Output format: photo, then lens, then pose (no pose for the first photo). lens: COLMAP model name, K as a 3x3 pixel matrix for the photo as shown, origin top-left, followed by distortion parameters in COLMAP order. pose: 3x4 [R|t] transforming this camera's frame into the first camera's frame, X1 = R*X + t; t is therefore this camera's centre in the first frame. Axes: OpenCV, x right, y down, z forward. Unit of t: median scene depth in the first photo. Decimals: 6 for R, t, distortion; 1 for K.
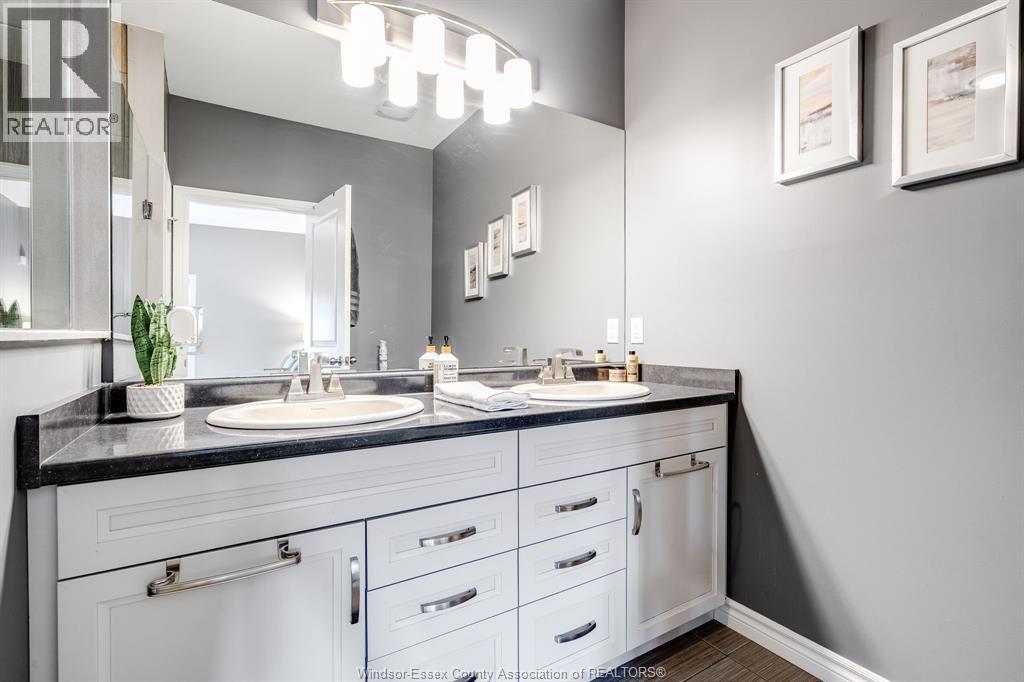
lens RADIAL K [[465.7, 0, 514.1], [0, 465.7, 342.5], [0, 0, 1]] dist [-0.016472, 0.000004]
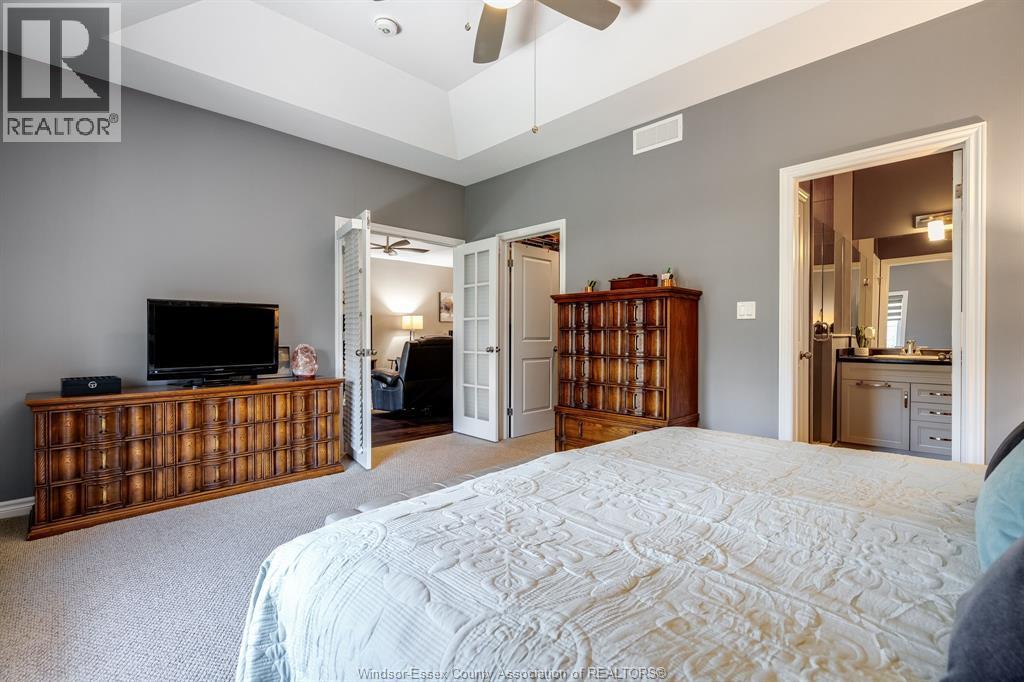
lens RADIAL K [[465.7, 0, 516.7], [0, 465.7, 340.4], [0, 0, 1]] dist [-0.016472, 0.000004]
pose [[0.227125, 0.007870, -0.973834, 2.486336], [-0.003347, 0.999968, 0.007301, 0.007758], [0.973860, 0.001601, 0.227144, -2.870872]]
